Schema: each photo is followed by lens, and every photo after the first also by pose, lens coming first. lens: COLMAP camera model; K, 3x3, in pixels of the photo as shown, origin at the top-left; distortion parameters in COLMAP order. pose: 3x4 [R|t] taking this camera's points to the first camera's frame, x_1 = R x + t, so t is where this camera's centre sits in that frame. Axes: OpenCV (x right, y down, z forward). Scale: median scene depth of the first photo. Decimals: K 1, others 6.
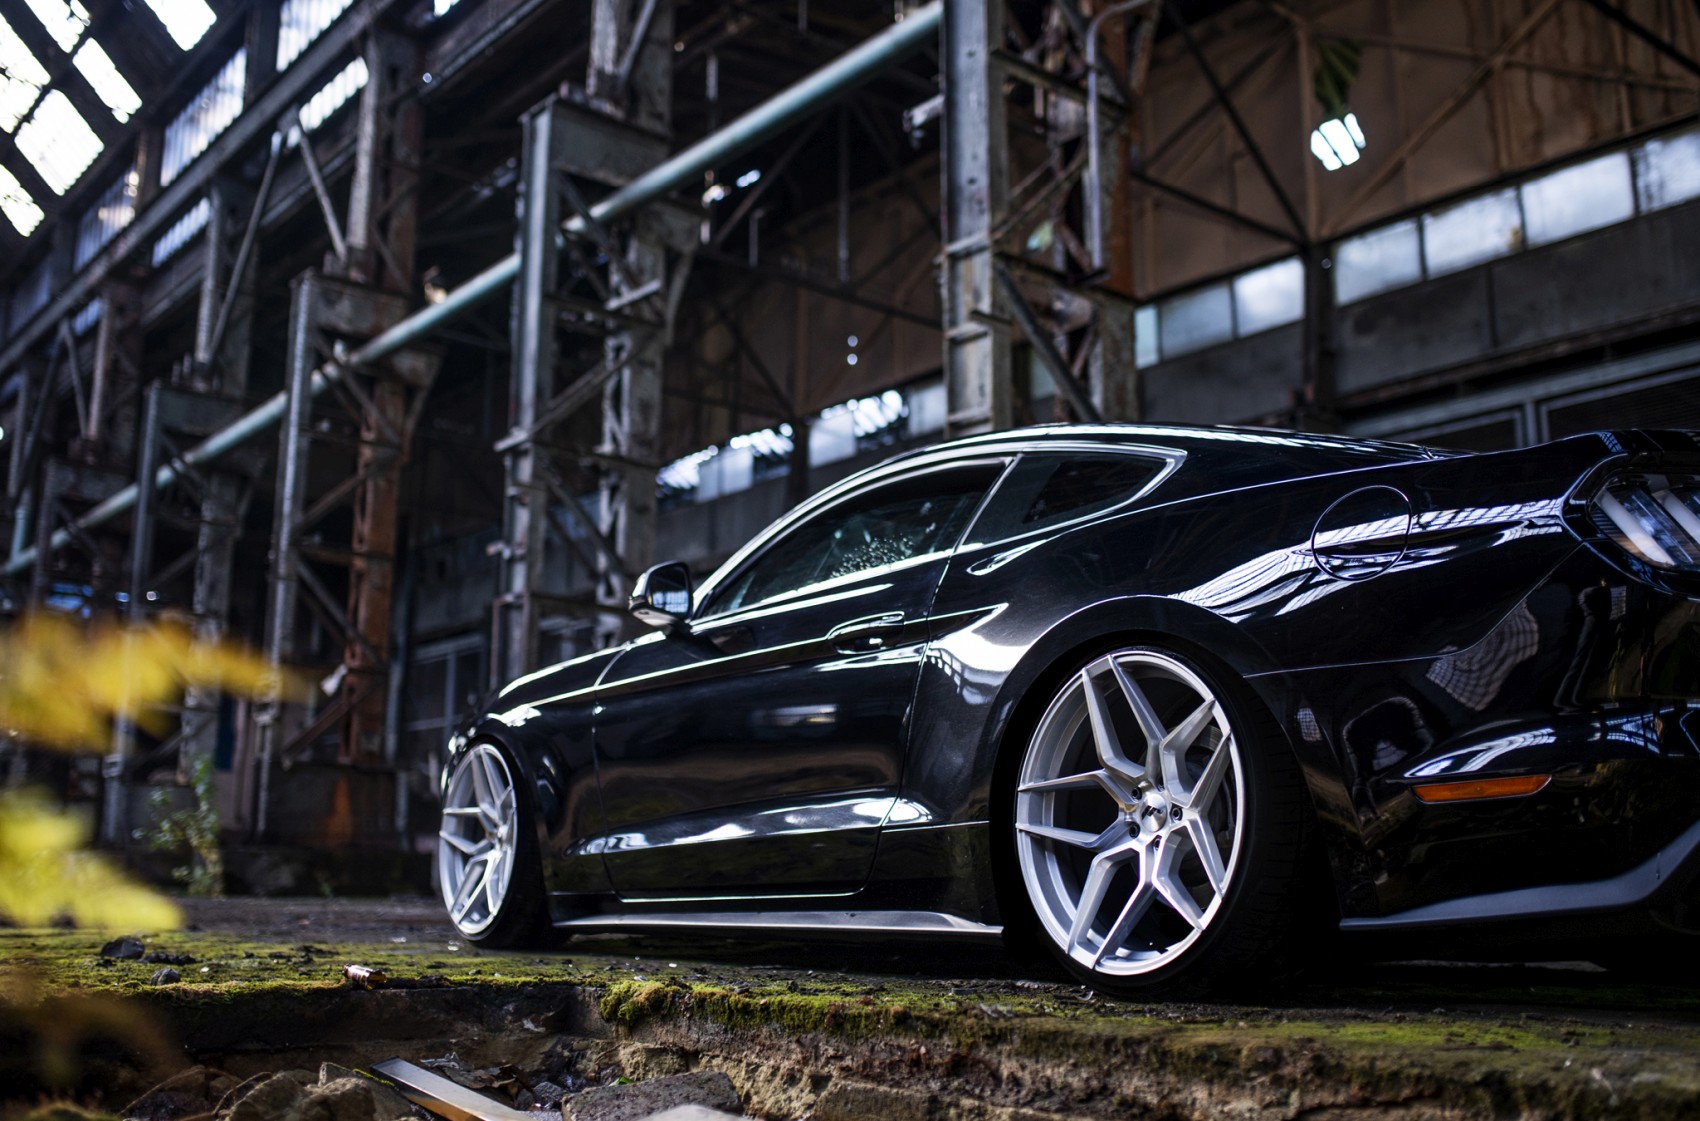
lens RADIAL K [[1752.6, 0, 883.4], [0, 1752.6, 535.0], [0, 0, 1]] dist [-0.018394, 0.000000]
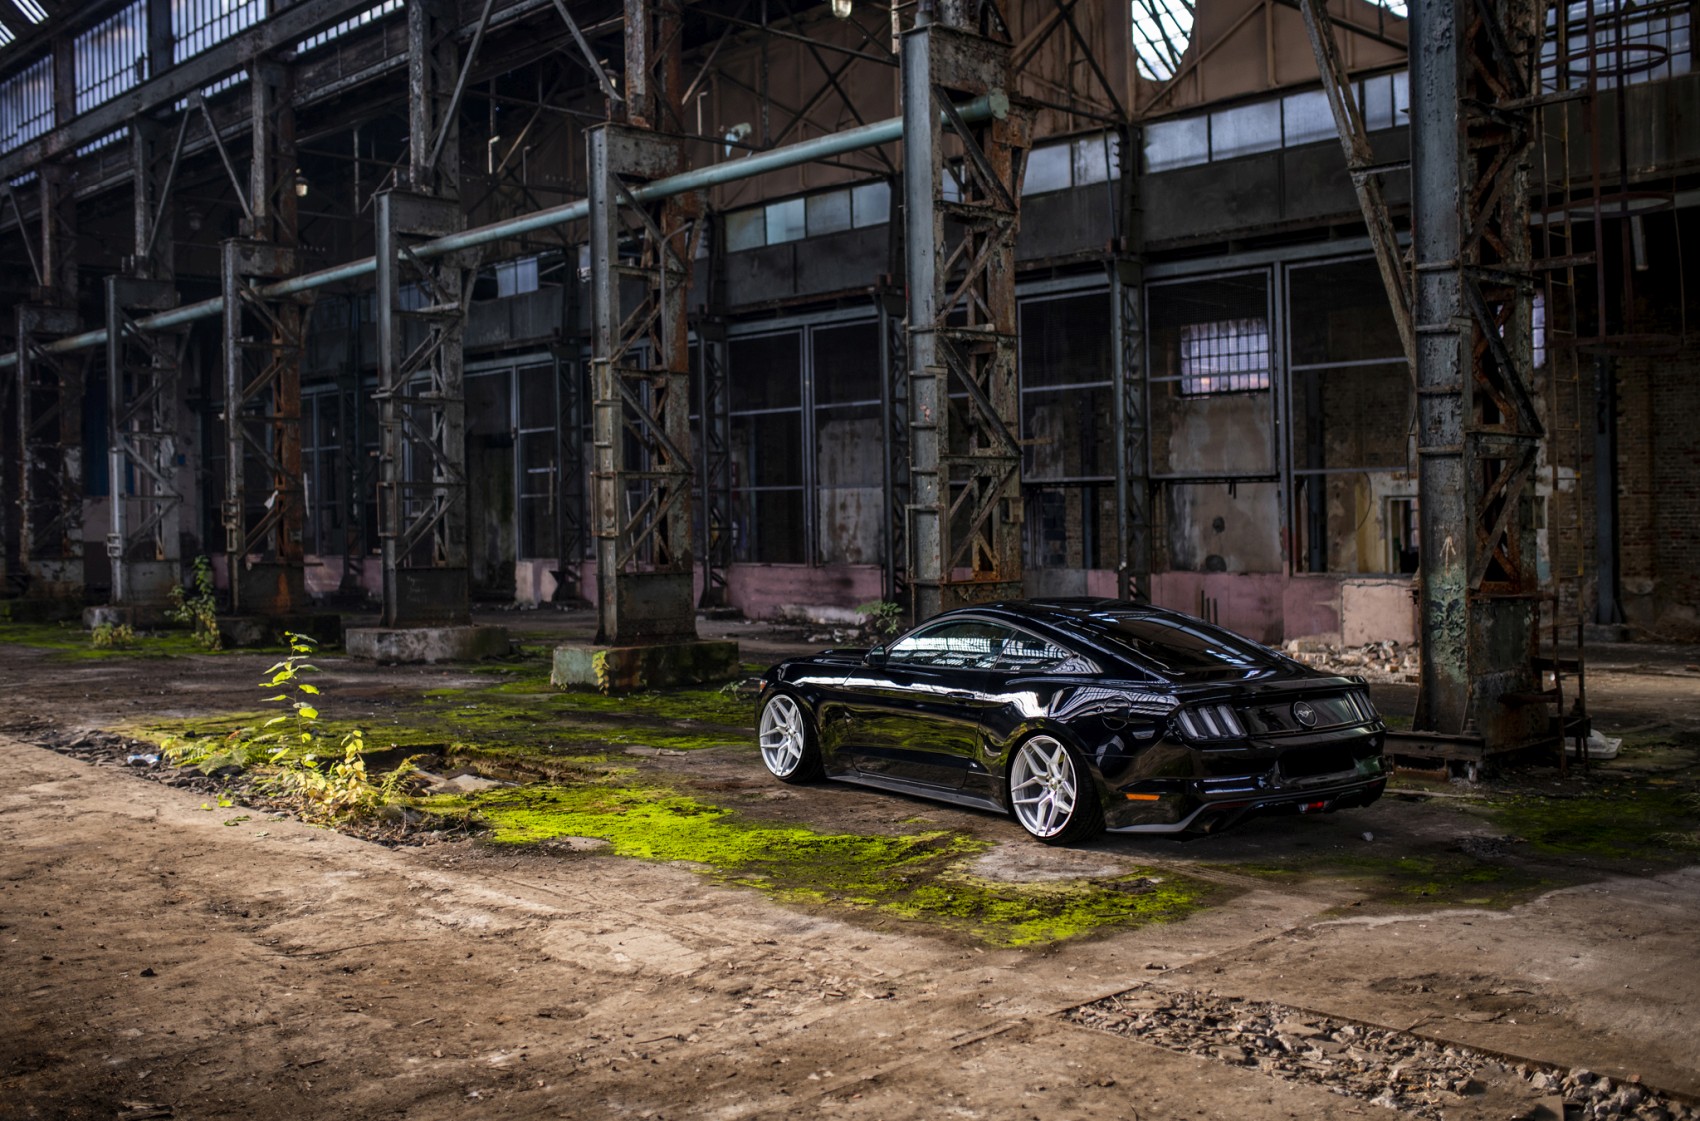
lens RADIAL K [[1673.5, 0, 851.5], [0, 1673.5, 517.7], [0, 0, 1]] dist [-0.024465, 0.000000]
pose [[0.996122, -0.029066, 0.083045, 0.112638], [0.011207, 0.978086, 0.207897, -0.261111], [-0.087268, -0.206160, 0.974619, -0.673856]]
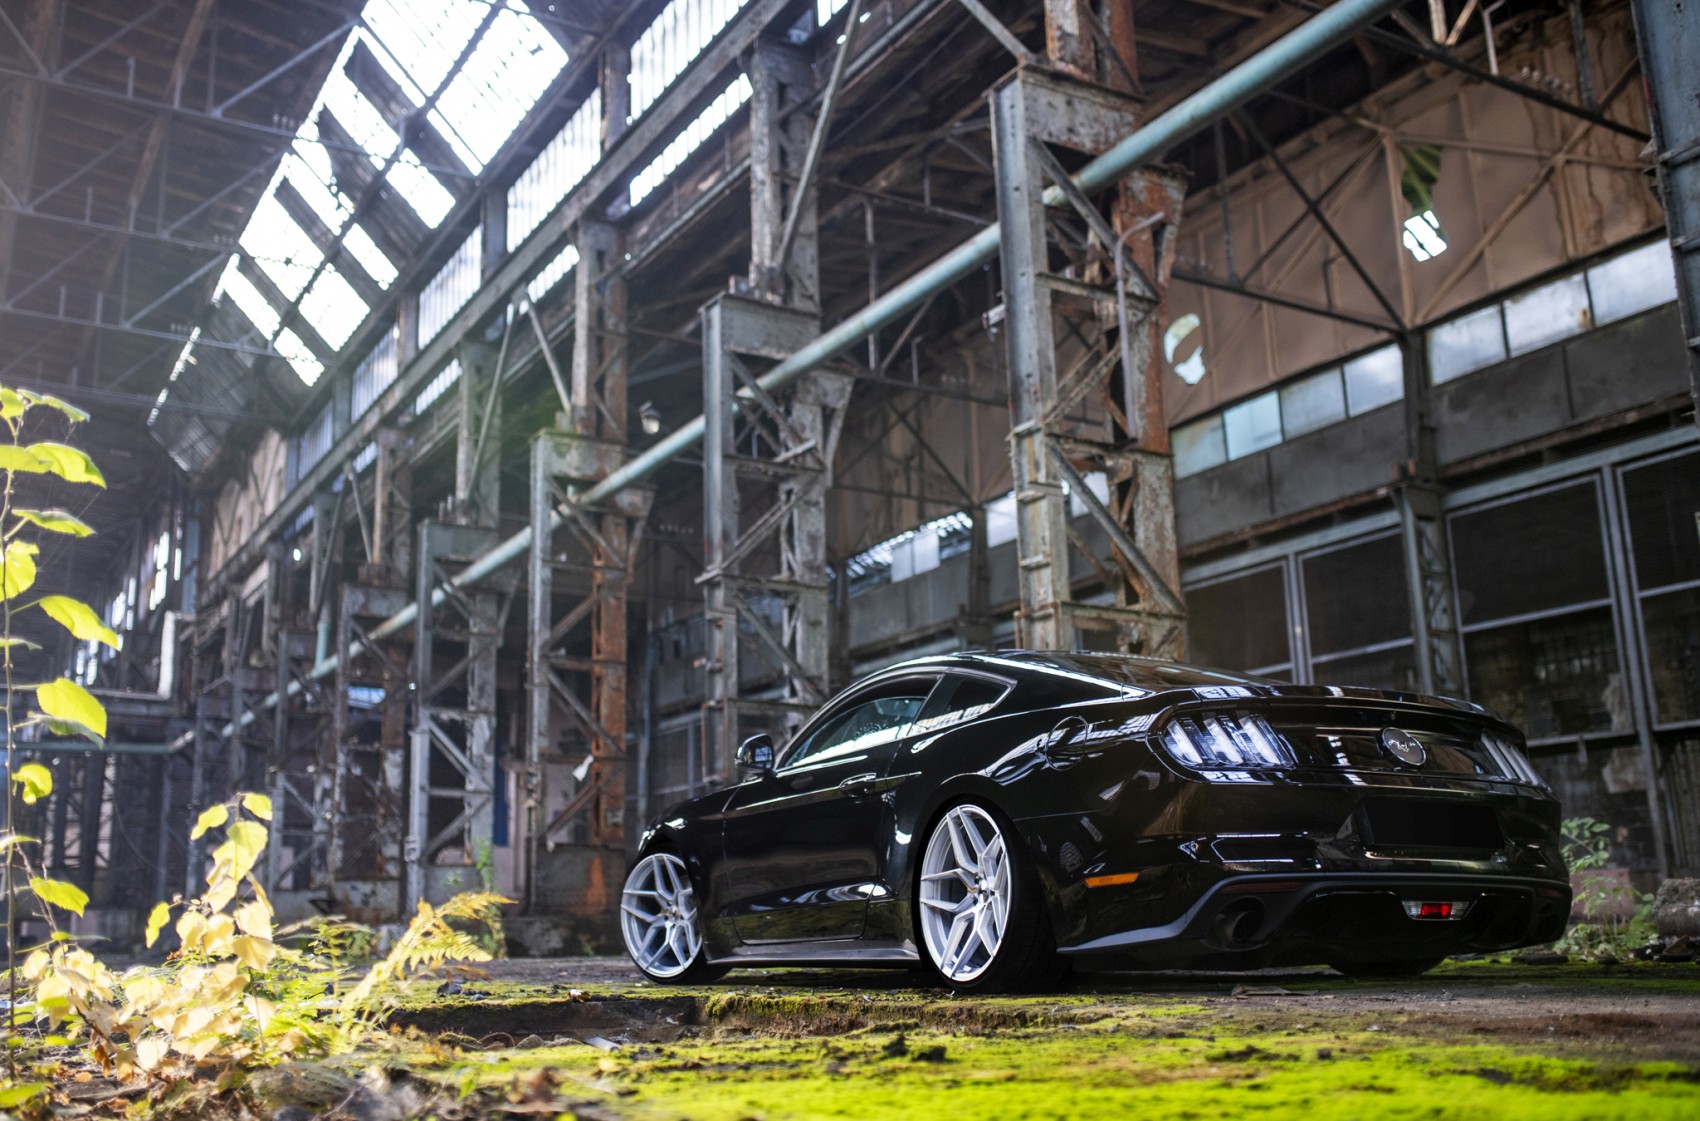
lens RADIAL K [[1673.5, 0, 820.9], [0, 1673.5, 524.5], [0, 0, 1]] dist [-0.024465, 0.000000]
pose [[0.984660, -0.070404, -0.159648, 0.055190], [0.064135, 0.996967, -0.044096, -0.030288], [0.162269, 0.033180, 0.986189, -0.145825]]
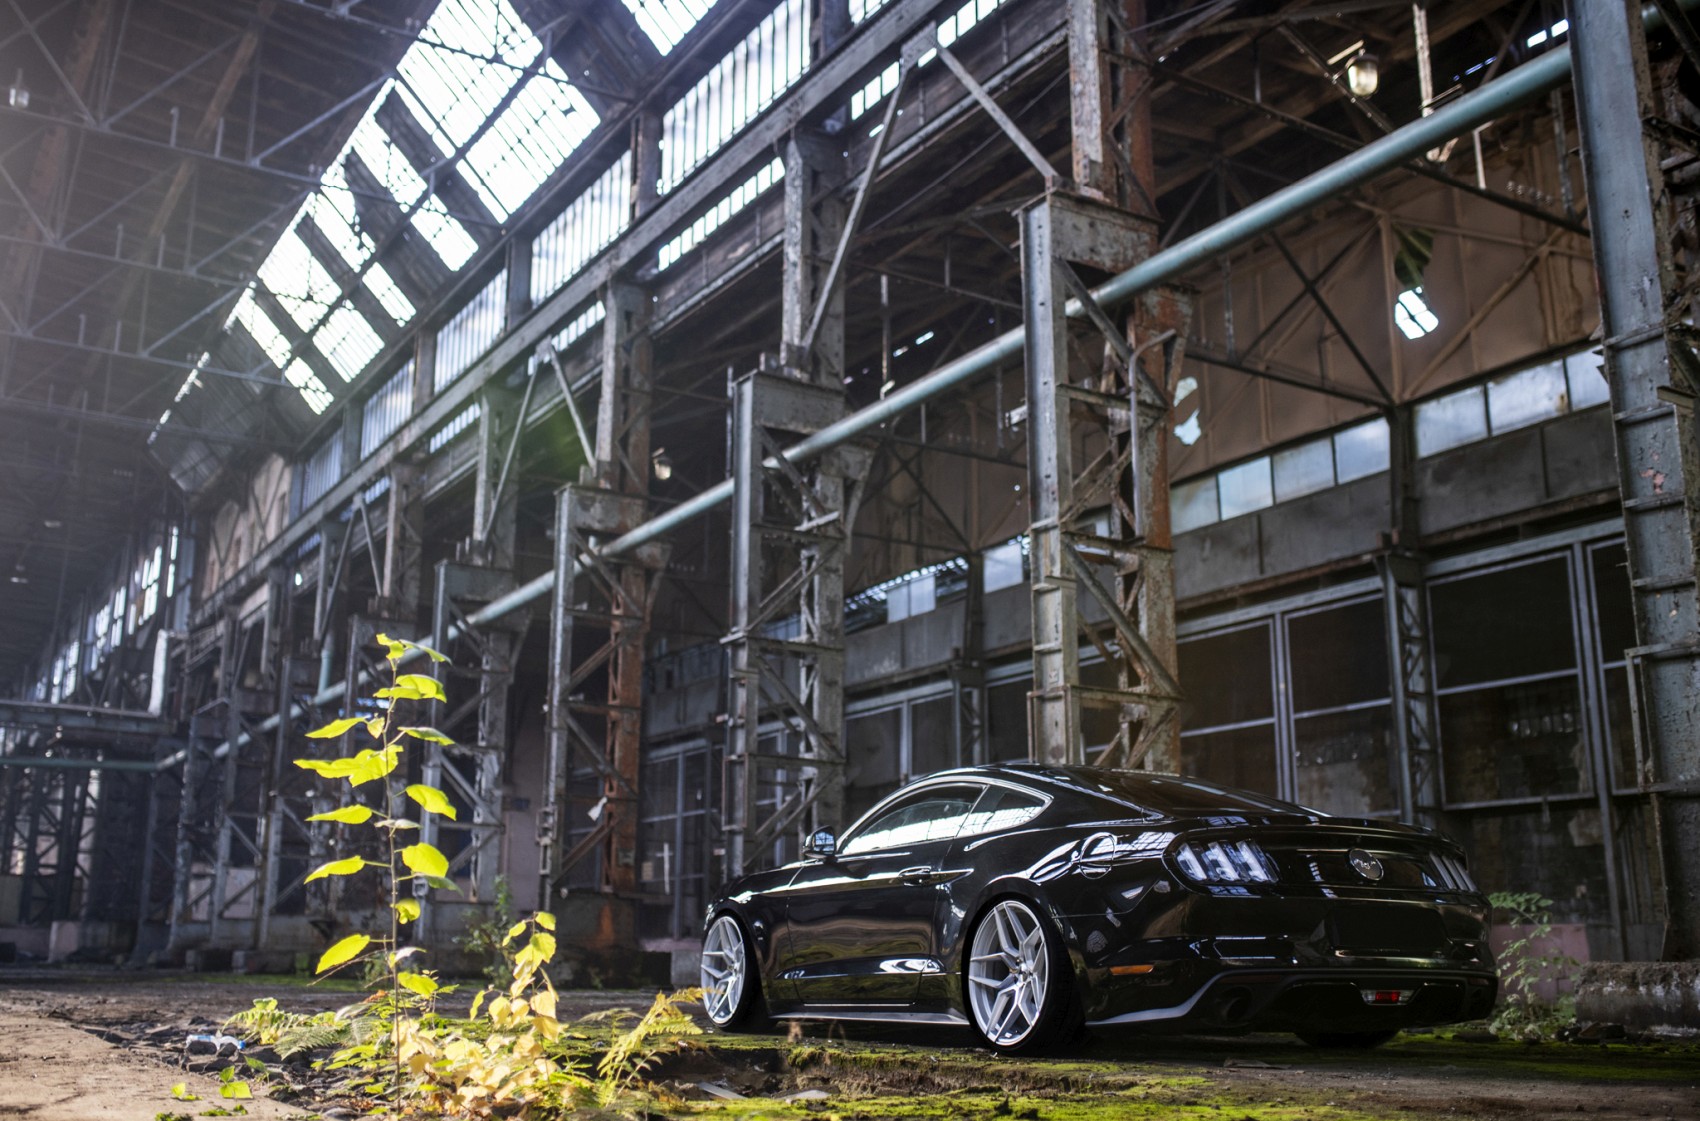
lens RADIAL K [[1673.5, 0, 877.8], [0, 1673.5, 580.7], [0, 0, 1]] dist [-0.024465, 0.000000]
pose [[0.991900, -0.038022, -0.121193, 0.046729], [0.035017, 0.999026, -0.026832, -0.054583], [0.122095, 0.022371, 0.992266, -0.216919]]
